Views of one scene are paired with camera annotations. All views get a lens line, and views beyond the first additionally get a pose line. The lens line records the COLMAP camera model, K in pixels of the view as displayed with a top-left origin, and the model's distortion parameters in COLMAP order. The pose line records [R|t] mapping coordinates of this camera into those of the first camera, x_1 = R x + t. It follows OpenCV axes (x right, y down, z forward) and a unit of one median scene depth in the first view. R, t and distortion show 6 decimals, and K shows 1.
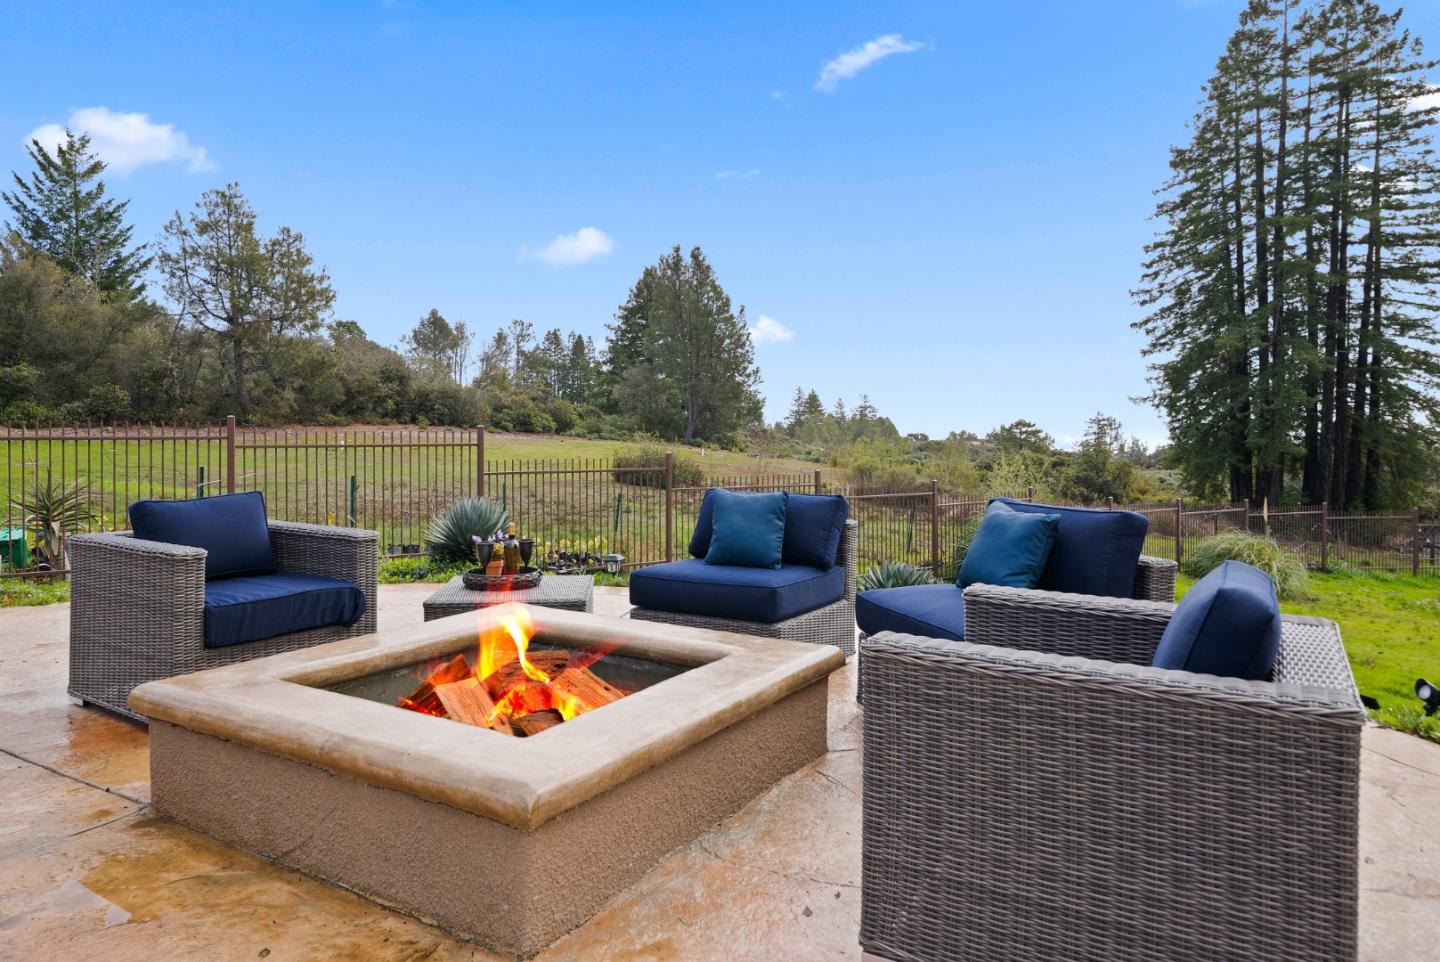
lens RADIAL K [[903.0, 0, 749.6], [0, 903.0, 436.2], [0, 0, 1]] dist [-0.001656, -0.003771]
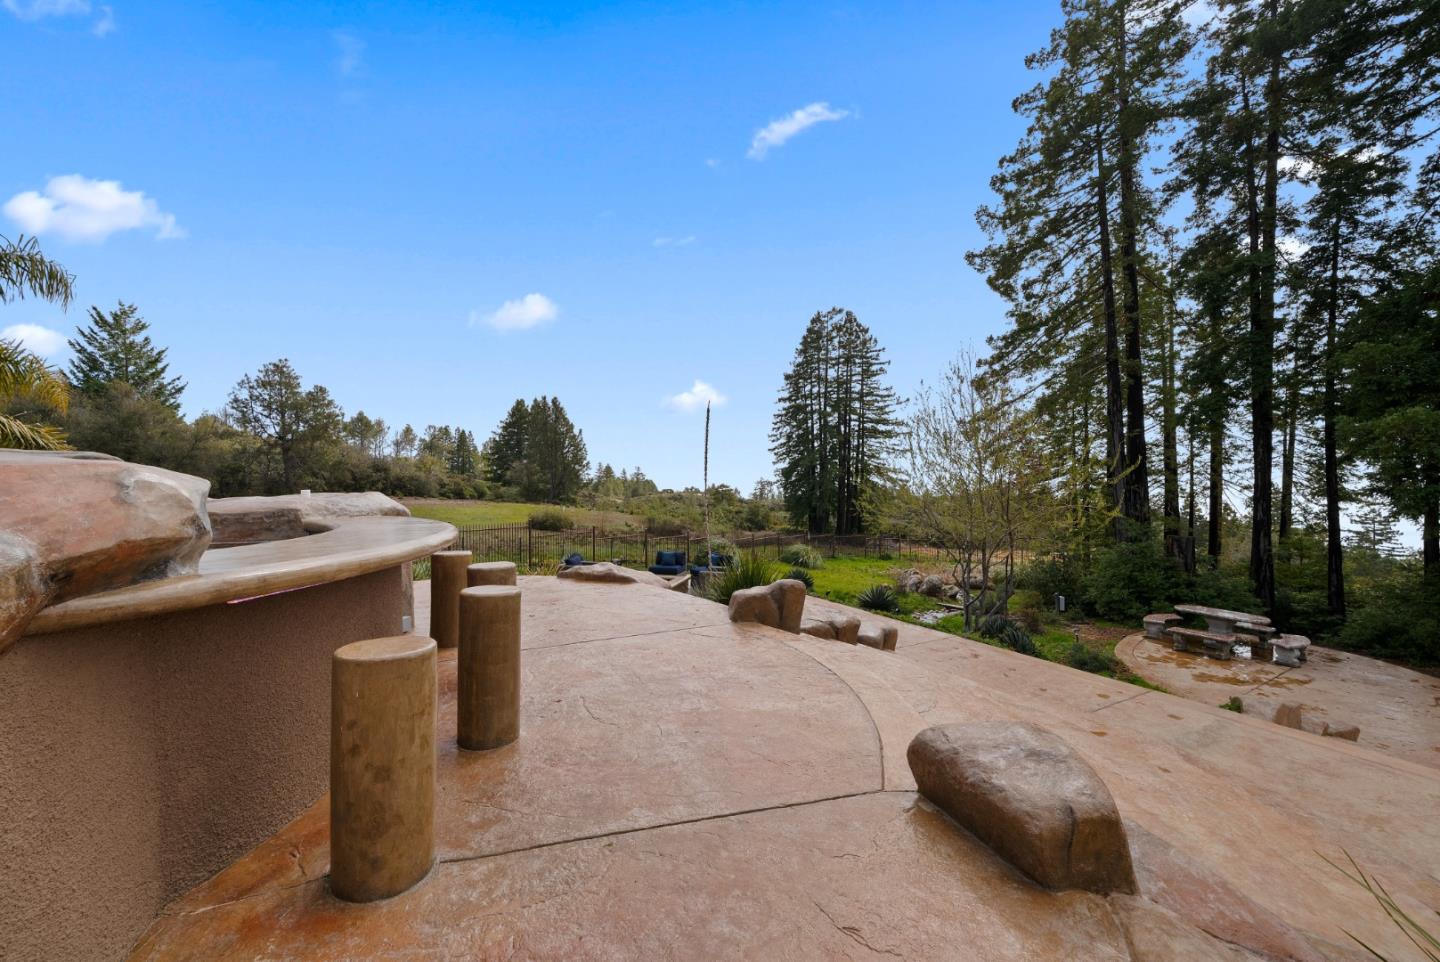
lens RADIAL K [[549.8, 0, 722.8], [0, 549.8, 484.9], [0, 0, 1]] dist [-0.004261, -0.000177]
pose [[0.958080, -0.005430, 0.286448, -0.060018], [0.004993, 0.999985, 0.002257, -0.033005], [-0.286456, -0.000732, 0.958093, -0.215890]]
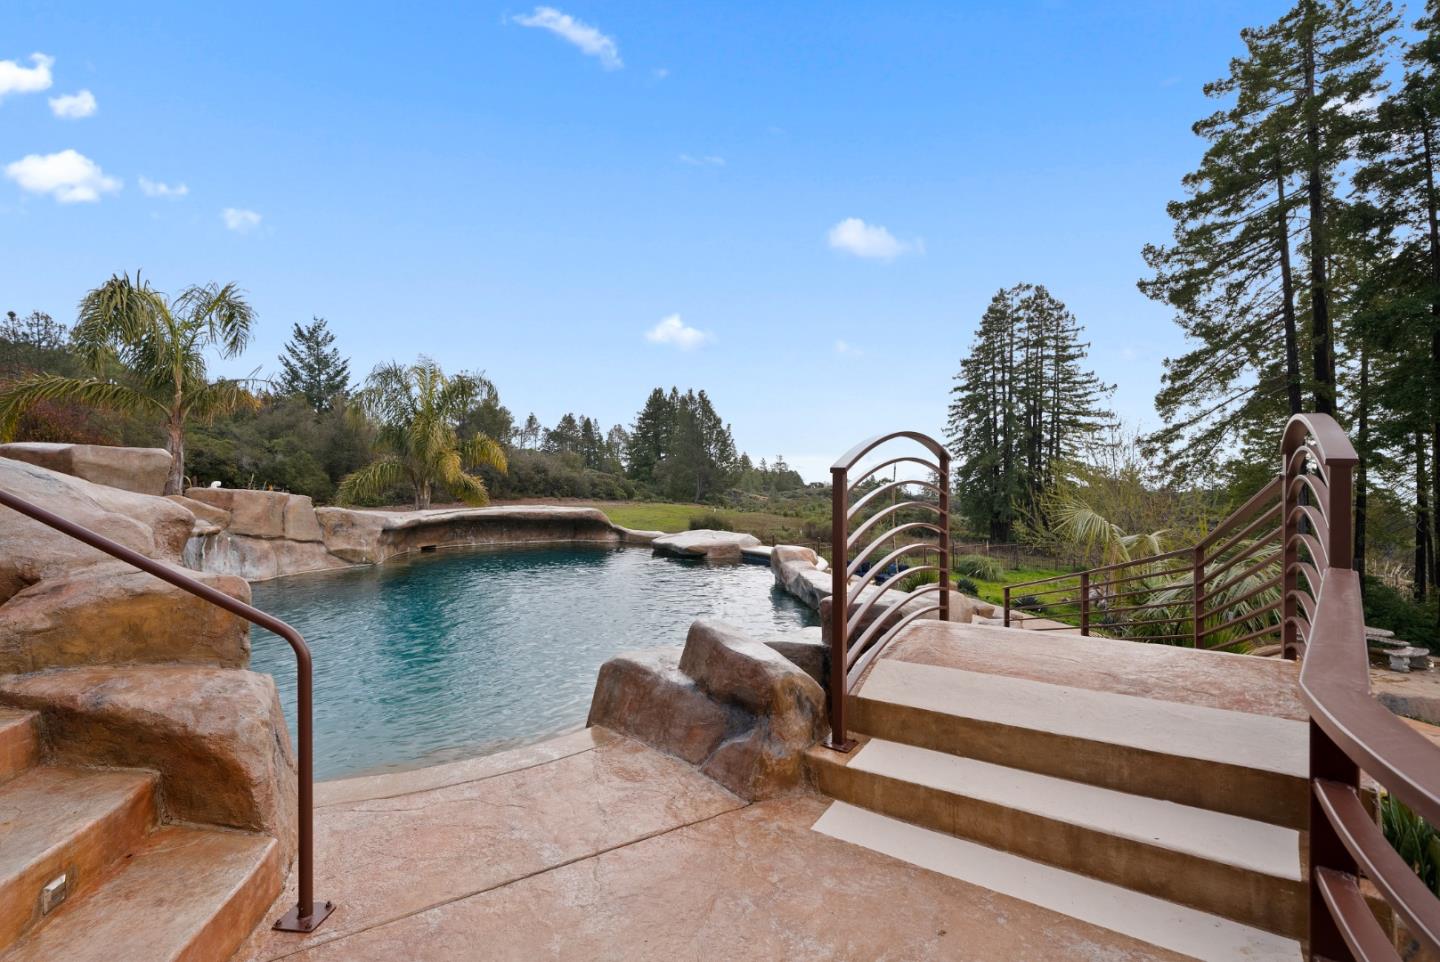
lens RADIAL K [[706.2, 0, 710.8], [0, 706.2, 478.2], [0, 0, 1]] dist [0.004433, 0.001902]
pose [[0.998490, -0.011531, 0.053702, -0.131639], [0.010977, 0.999884, 0.010593, -0.060643], [-0.053818, -0.009987, 0.998501, -0.409639]]
